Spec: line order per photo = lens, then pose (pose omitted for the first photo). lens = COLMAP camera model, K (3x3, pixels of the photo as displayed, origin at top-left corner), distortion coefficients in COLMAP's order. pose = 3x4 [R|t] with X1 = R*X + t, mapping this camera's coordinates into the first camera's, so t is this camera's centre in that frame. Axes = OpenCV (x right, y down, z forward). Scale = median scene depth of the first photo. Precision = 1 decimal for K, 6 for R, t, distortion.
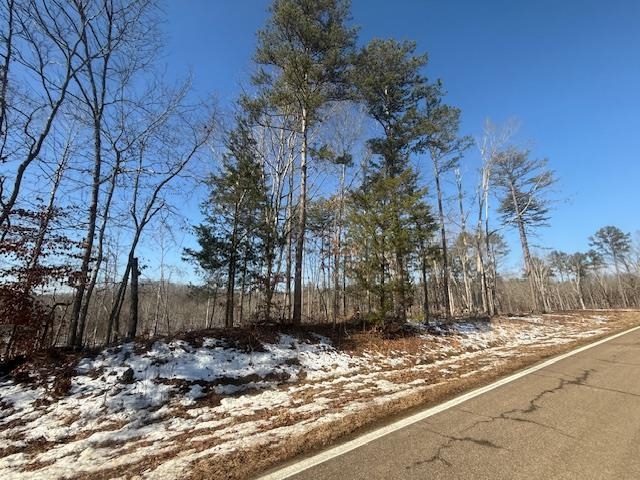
lens RADIAL K [[260.5, 0, 318.9], [0, 260.5, 239.6], [0, 0, 1]] dist [0.002444, -0.000983]
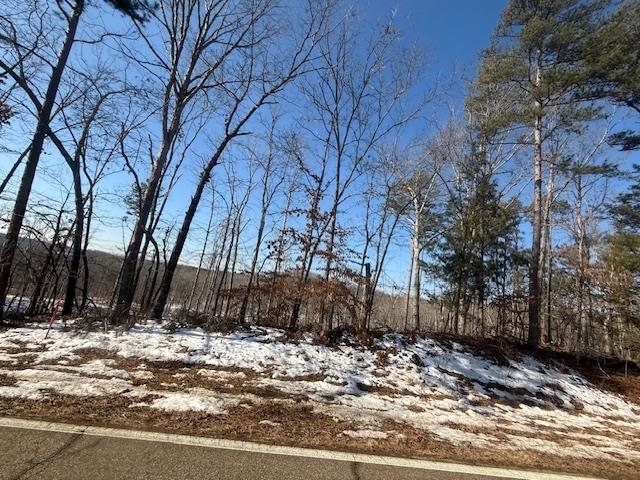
lens RADIAL K [[260.5, 0, 316.2], [0, 260.5, 240.7], [0, 0, 1]] dist [0.002444, -0.000983]
pose [[0.863877, 0.037569, -0.502300, -0.247243], [-0.042911, 0.999078, 0.000925, -0.027836], [0.501872, 0.020755, 0.864693, -0.194060]]
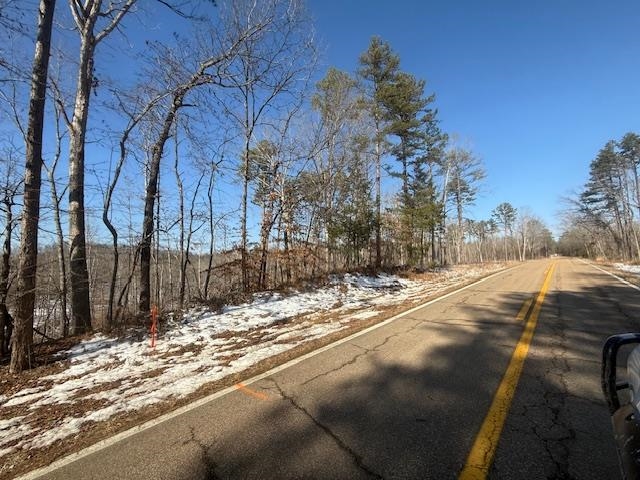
lens RADIAL K [[260.5, 0, 321.5], [0, 260.5, 242.6], [0, 0, 1]] dist [0.002444, -0.000983]
pose [[0.970081, -0.005411, 0.242722, -0.738212], [-0.032421, 0.987910, 0.151601, -0.093998], [-0.240608, -0.154935, 0.958177, -0.524582]]
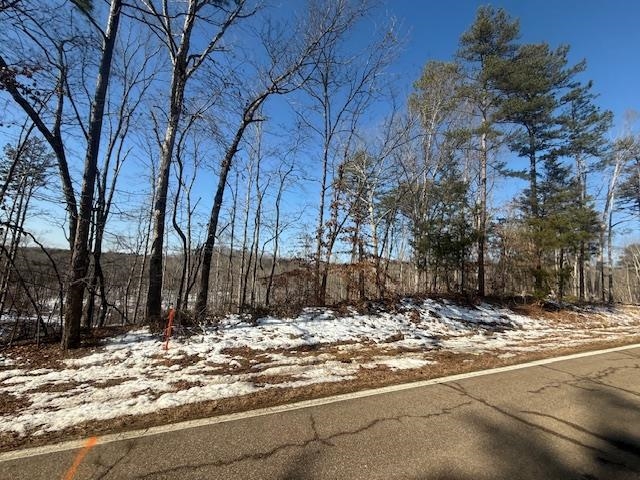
lens RADIAL K [[260.5, 0, 316.5], [0, 260.5, 241.8], [0, 0, 1]] dist [0.002444, -0.000983]
pose [[0.982911, 0.040565, -0.179555, -0.574102], [-0.021454, 0.994014, 0.107128, -0.076468], [0.182826, -0.101445, 0.977898, -0.418623]]
